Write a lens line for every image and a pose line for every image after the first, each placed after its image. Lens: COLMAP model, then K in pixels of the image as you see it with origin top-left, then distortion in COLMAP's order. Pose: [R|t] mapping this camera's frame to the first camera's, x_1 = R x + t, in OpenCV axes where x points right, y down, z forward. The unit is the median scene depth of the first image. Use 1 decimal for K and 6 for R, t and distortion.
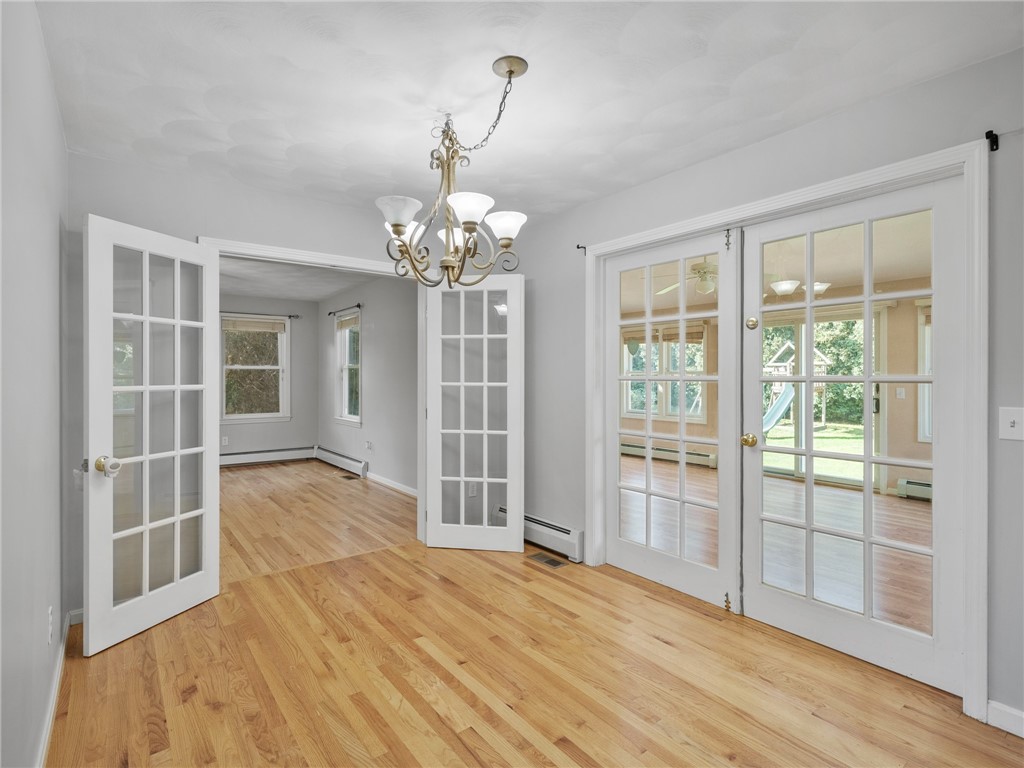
lens RADIAL K [[504.2, 0, 515.0], [0, 504.2, 374.7], [0, 0, 1]] dist [0.001714, 0.001271]
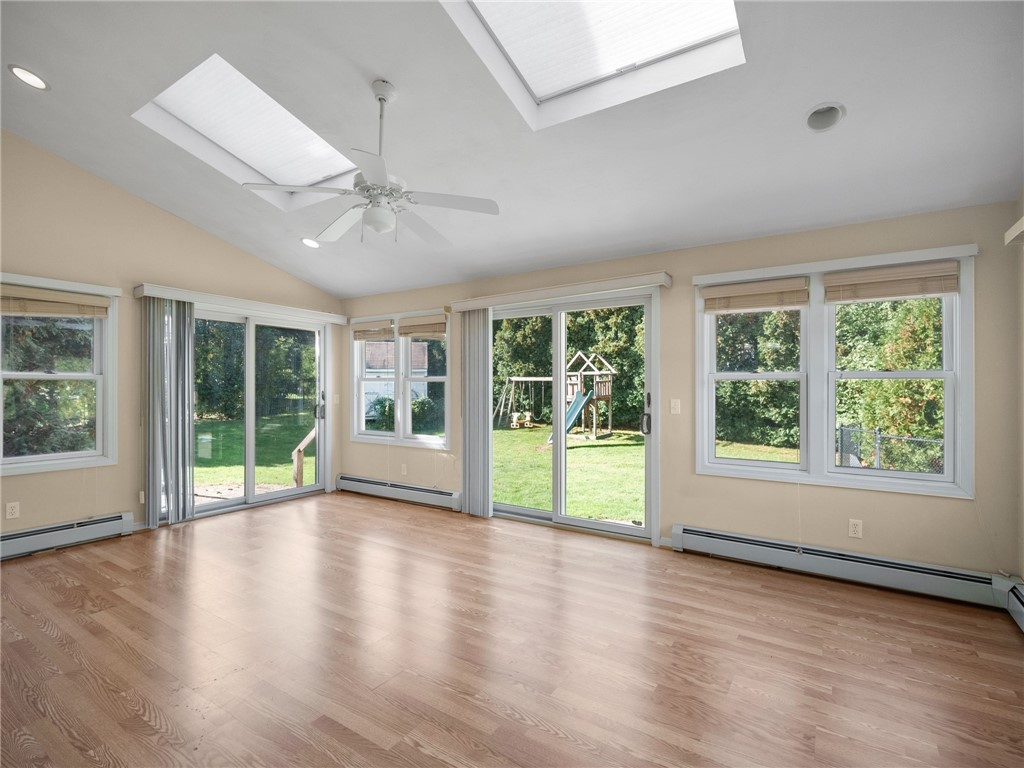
lens RADIAL K [[504.2, 0, 506.9], [0, 504.2, 383.8], [0, 0, 1]] dist [0.001714, 0.001271]
pose [[0.943383, -0.000149, 0.331706, 0.064566], [0.000507, 0.999999, -0.000992, 0.001112], [-0.331706, 0.001104, 0.943382, 0.086744]]
